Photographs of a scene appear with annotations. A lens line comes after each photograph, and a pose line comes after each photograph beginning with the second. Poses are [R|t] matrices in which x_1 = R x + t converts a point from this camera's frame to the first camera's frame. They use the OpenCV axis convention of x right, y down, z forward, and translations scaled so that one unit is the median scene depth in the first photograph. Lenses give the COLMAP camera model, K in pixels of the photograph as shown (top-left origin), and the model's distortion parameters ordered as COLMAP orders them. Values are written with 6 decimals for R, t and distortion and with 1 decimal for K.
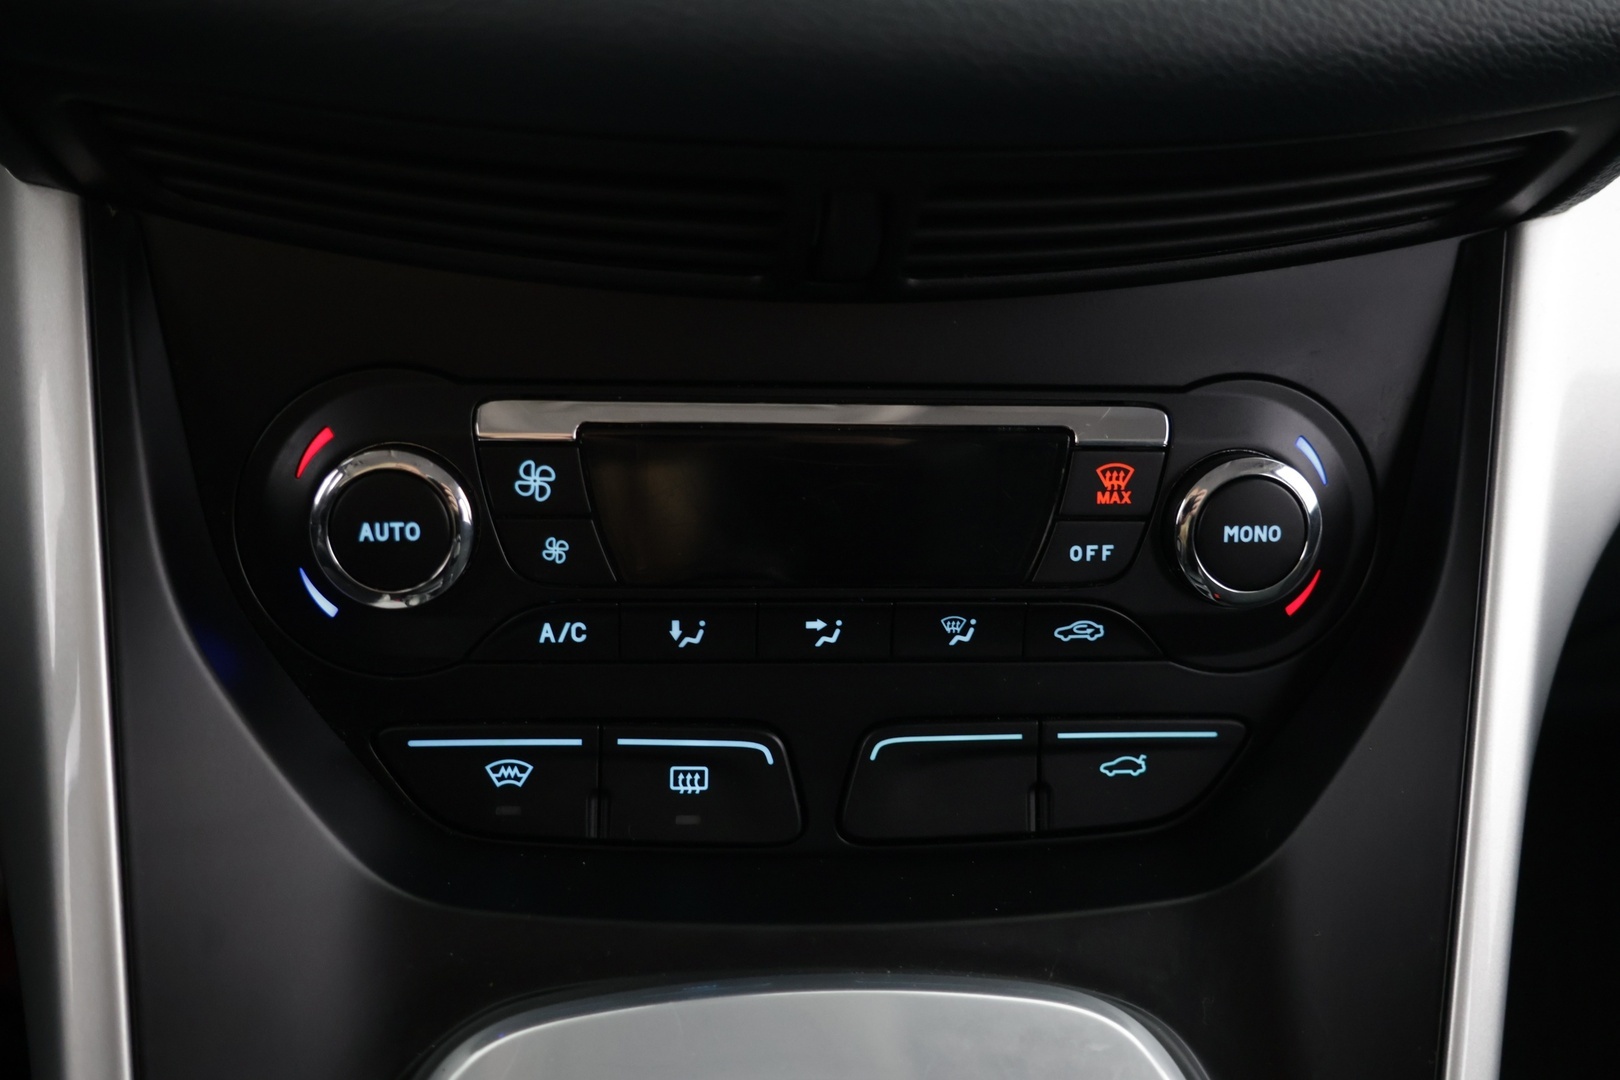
lens RADIAL K [[1662.9, 0, 810.4], [0, 1662.9, 537.6], [0, 0, 1]] dist [-0.022469, 0.000000]
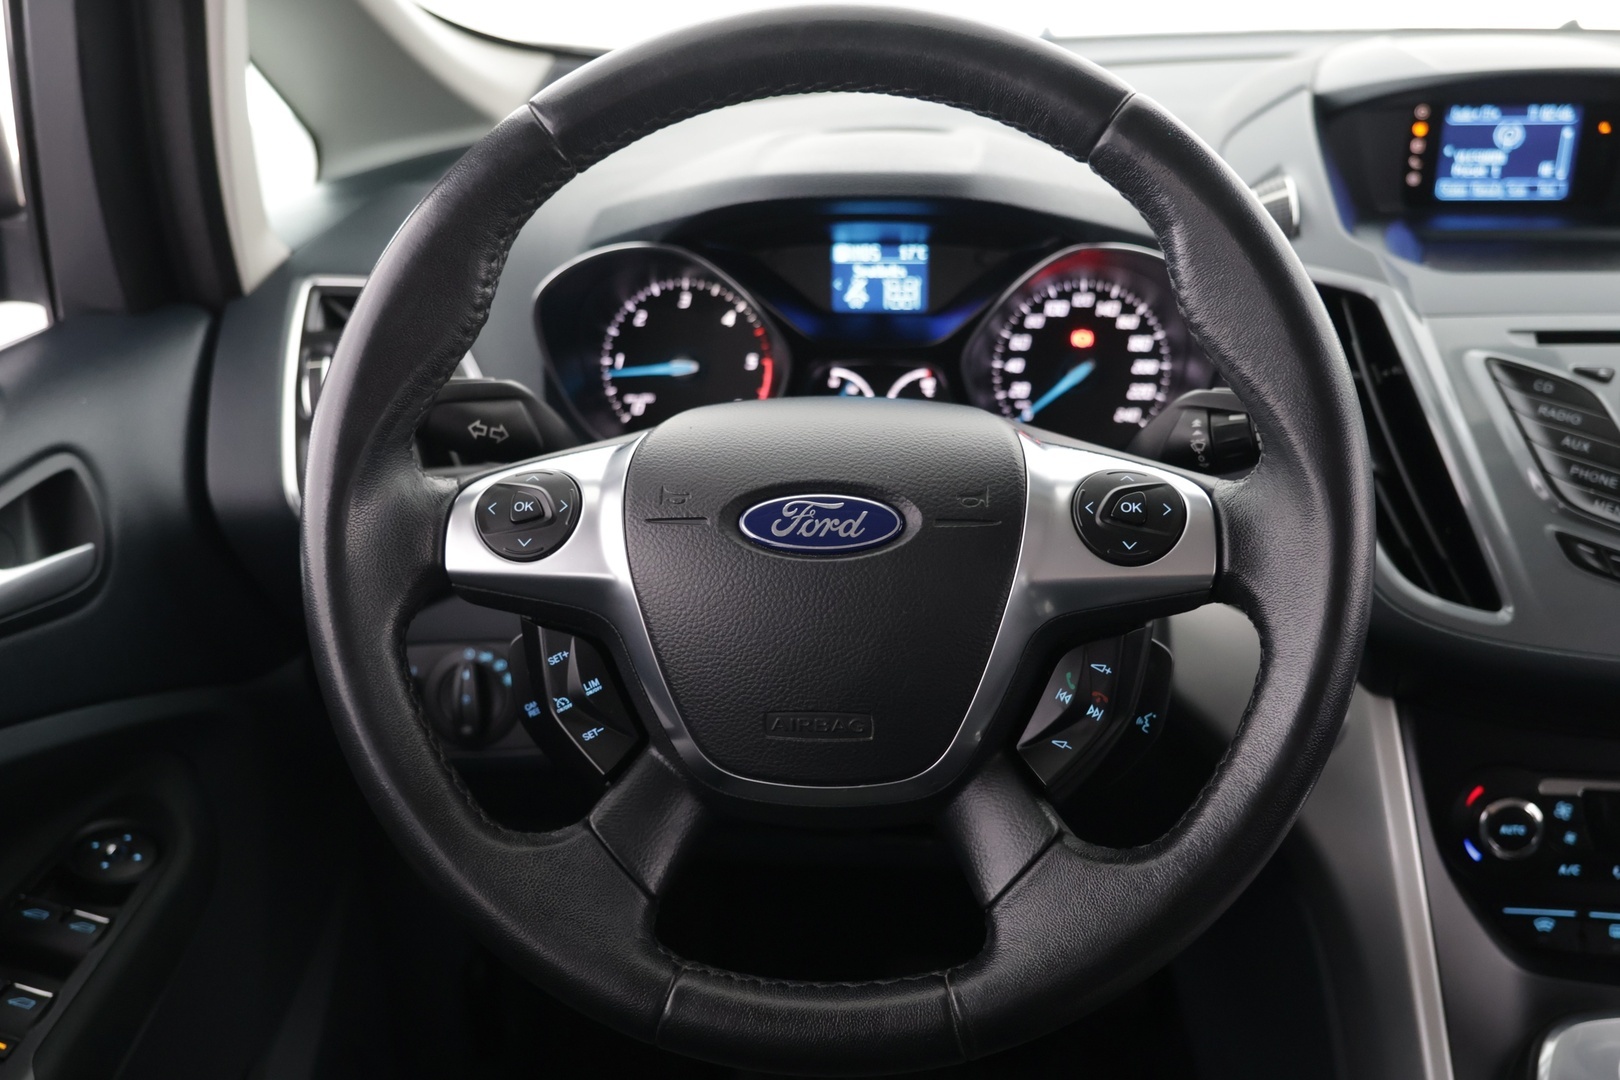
lens RADIAL K [[1568.7, 0, 805.1], [0, 1568.7, 530.9], [0, 0, 1]] dist [-0.011855, 0.000000]
pose [[0.980082, 0.010986, -0.198288, -0.820351], [-0.029796, 0.995301, -0.092132, -0.202242], [0.196344, 0.096205, 0.975804, -1.602872]]
